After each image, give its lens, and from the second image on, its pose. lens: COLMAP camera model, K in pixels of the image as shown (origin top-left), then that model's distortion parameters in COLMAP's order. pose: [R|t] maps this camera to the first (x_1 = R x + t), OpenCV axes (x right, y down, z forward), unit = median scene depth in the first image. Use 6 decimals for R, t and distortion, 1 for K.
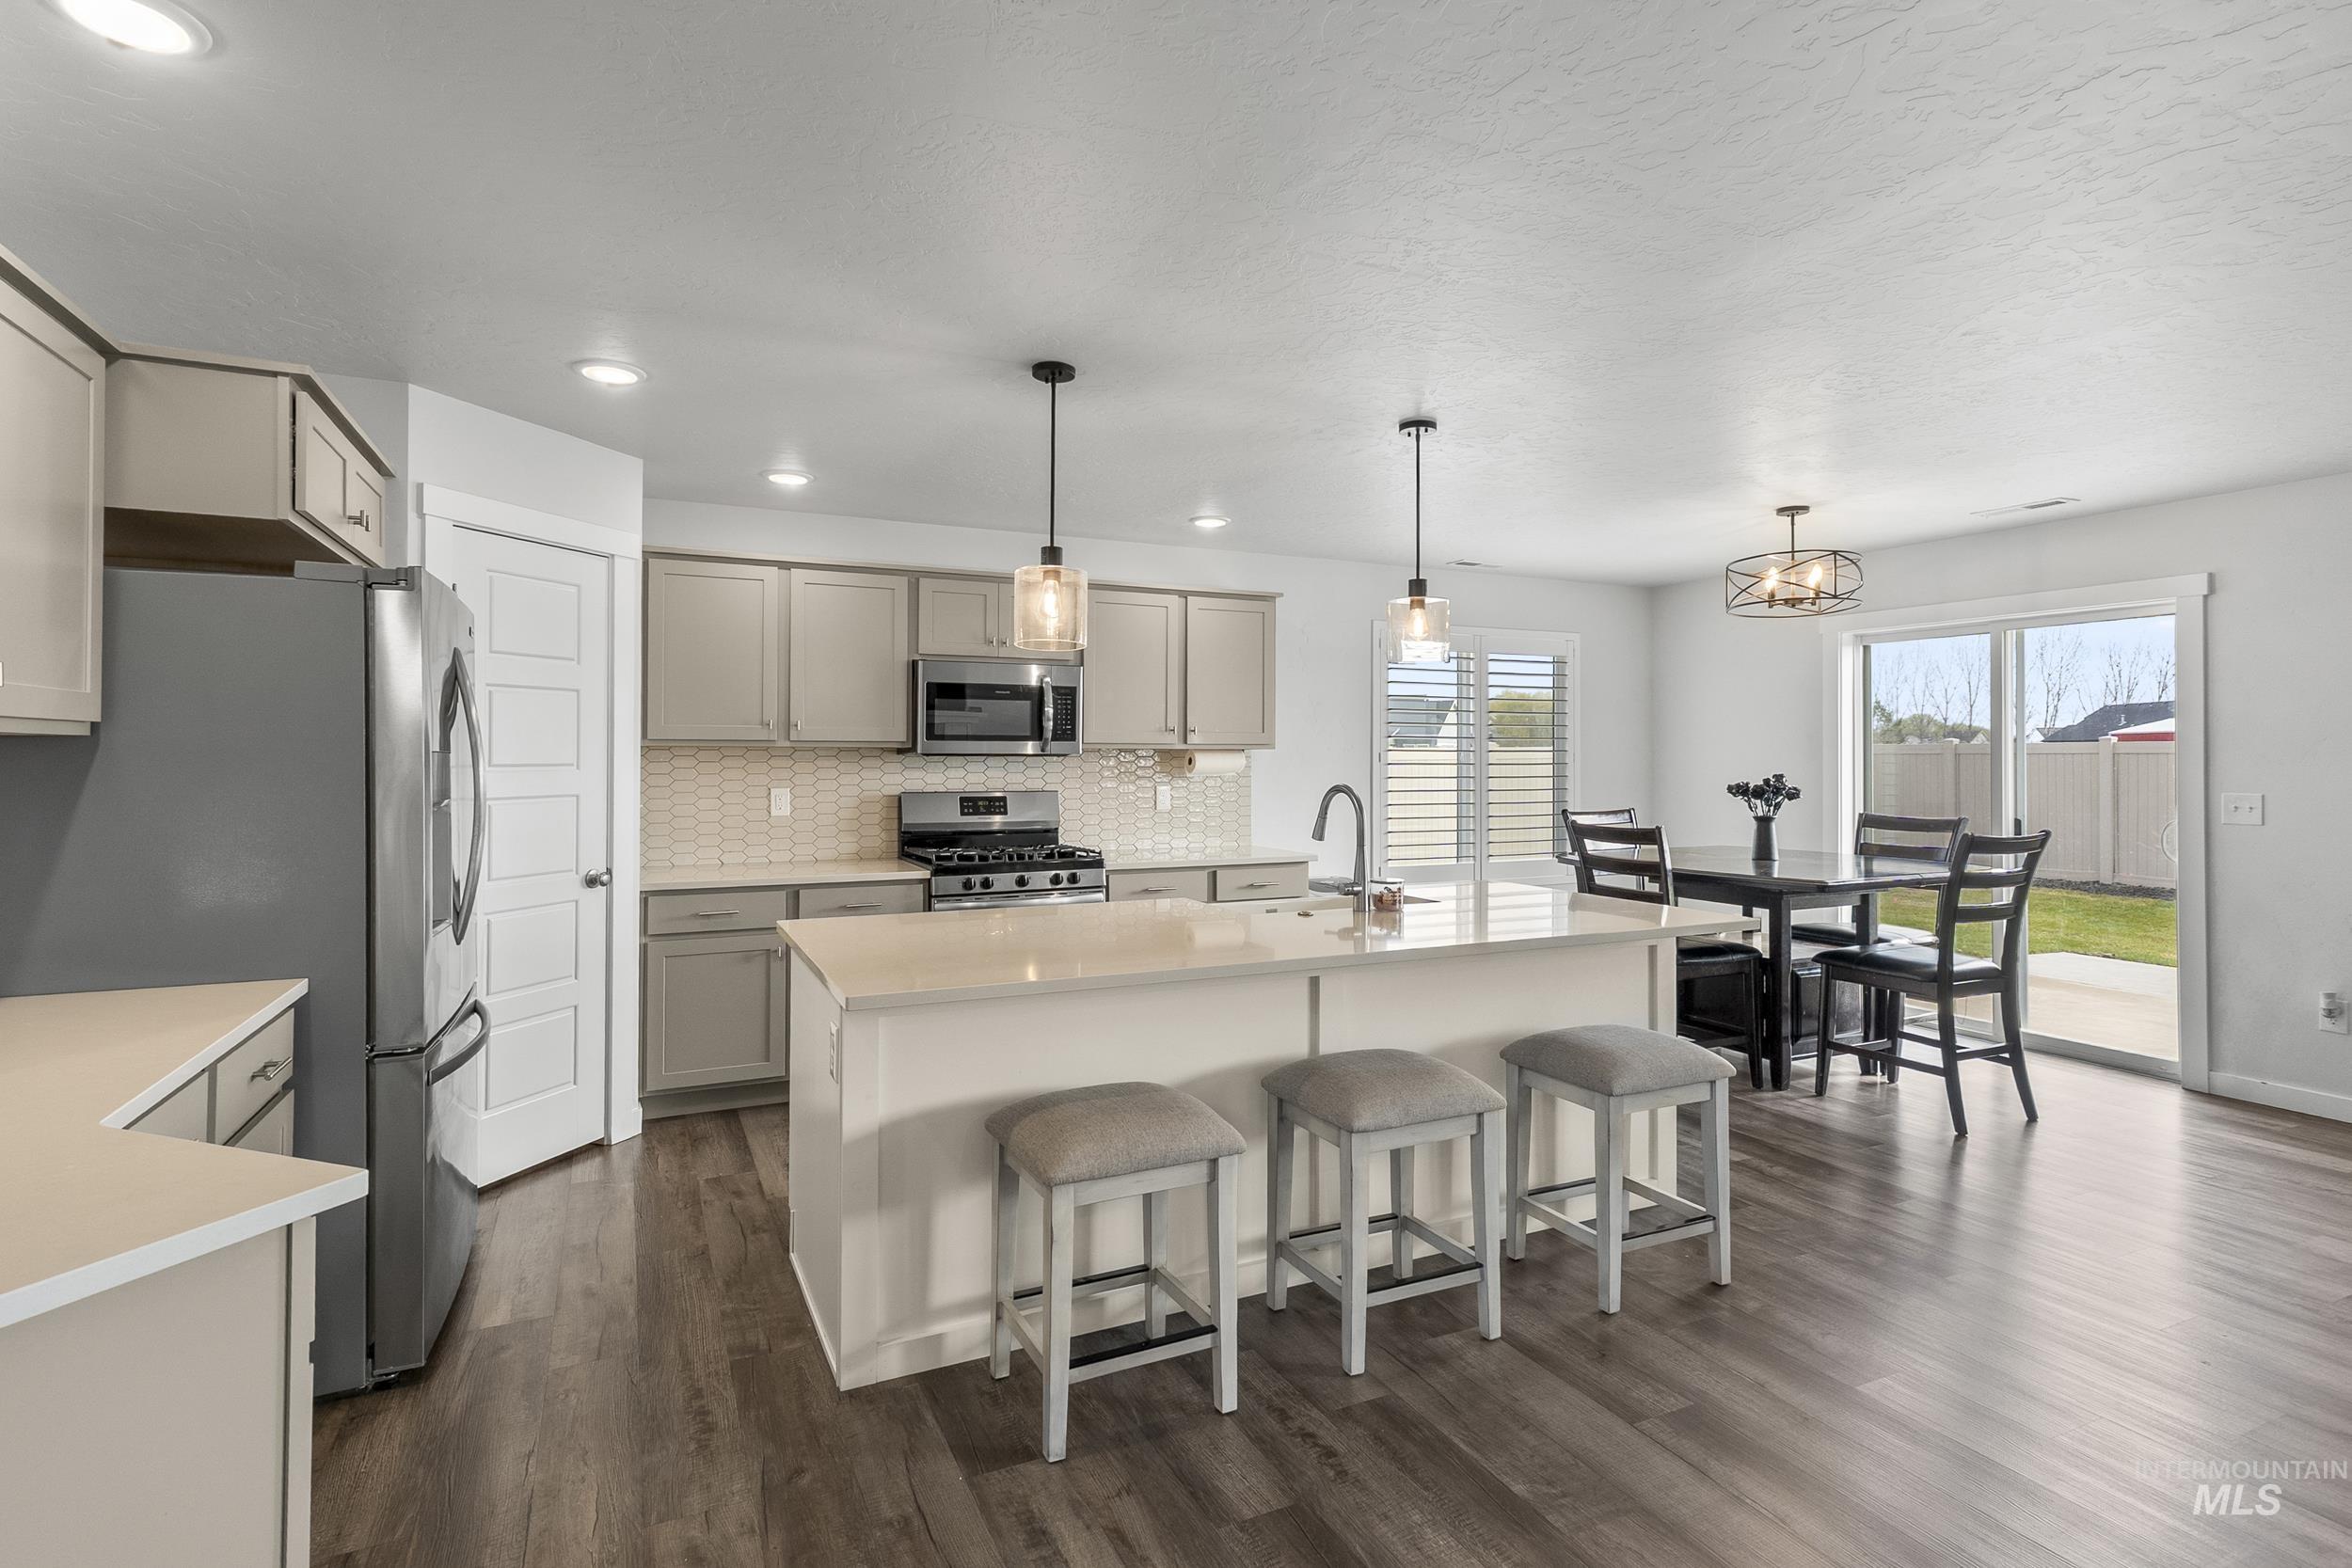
lens RADIAL K [[1147.0, 0, 1161.9], [0, 1147.0, 753.9], [0, 0, 1]] dist [0.006673, -0.000286]
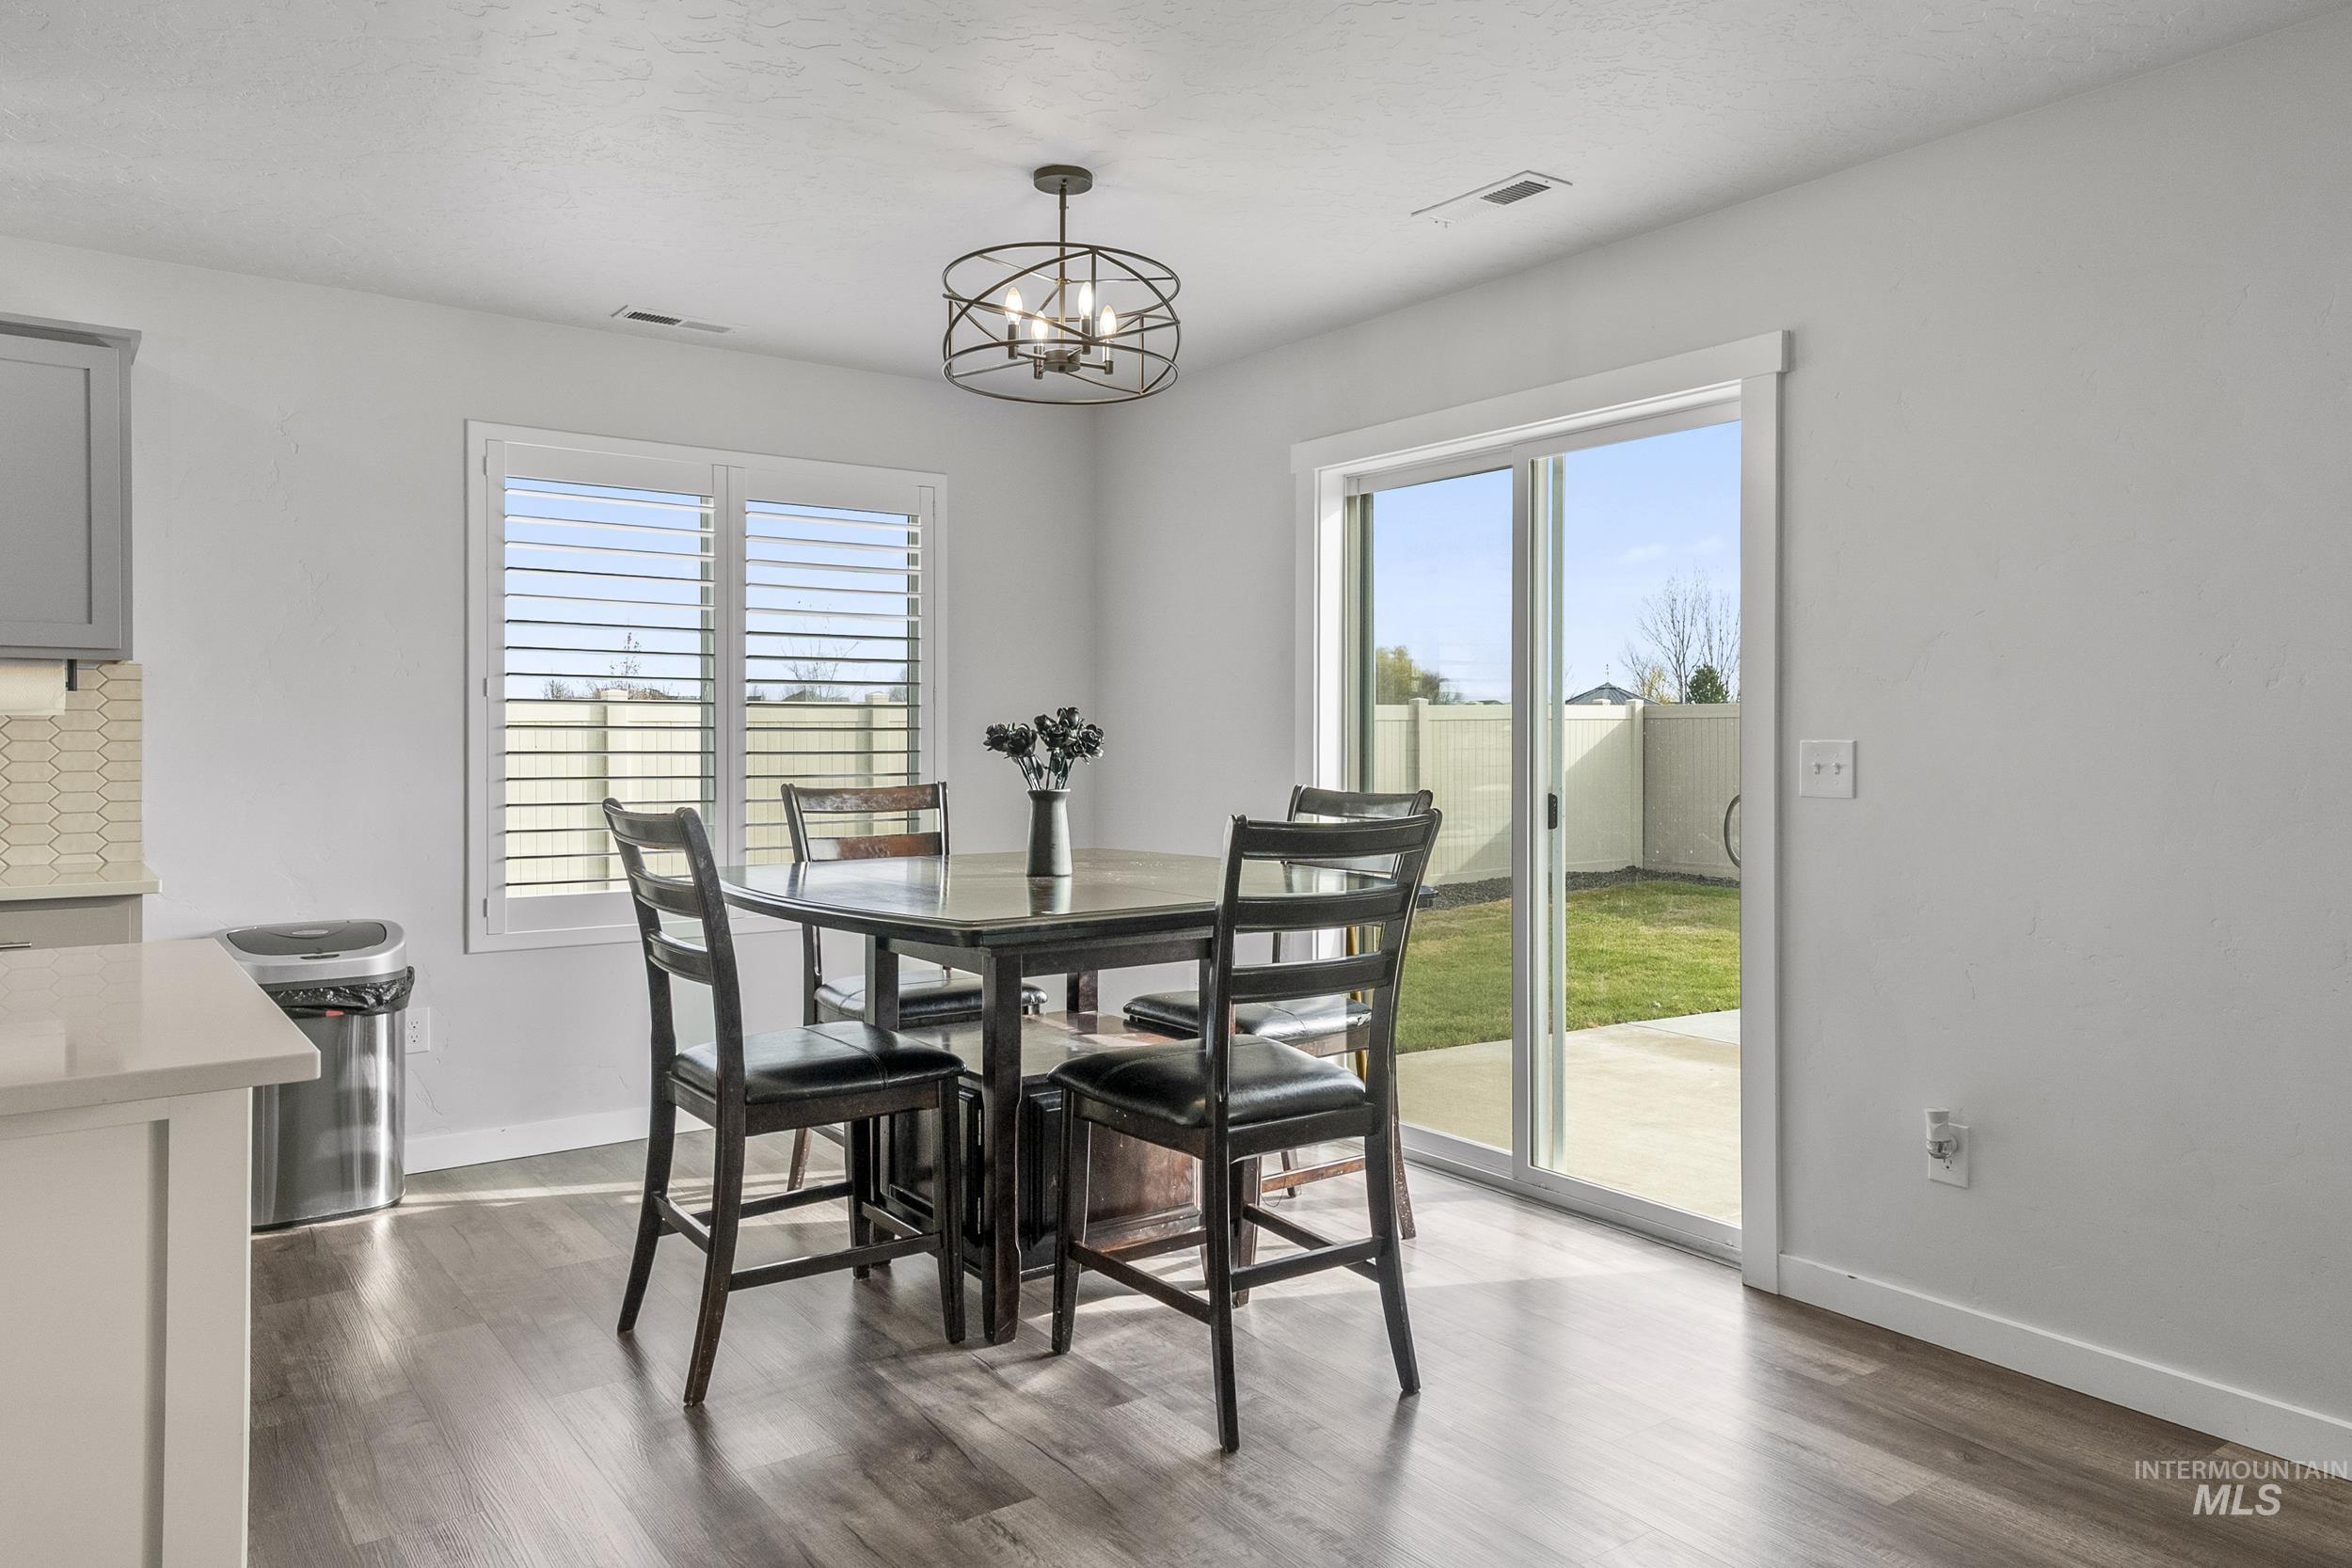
lens RADIAL K [[1629.3, 0, 1167.9], [0, 1629.3, 749.8], [0, 0, 1]] dist [-0.004204, -0.000166]
pose [[0.983445, 0.002498, 0.181192, 0.521844], [-0.003436, 0.999982, 0.004863, 0.037904], [-0.181176, -0.005405, 0.983436, 0.326551]]
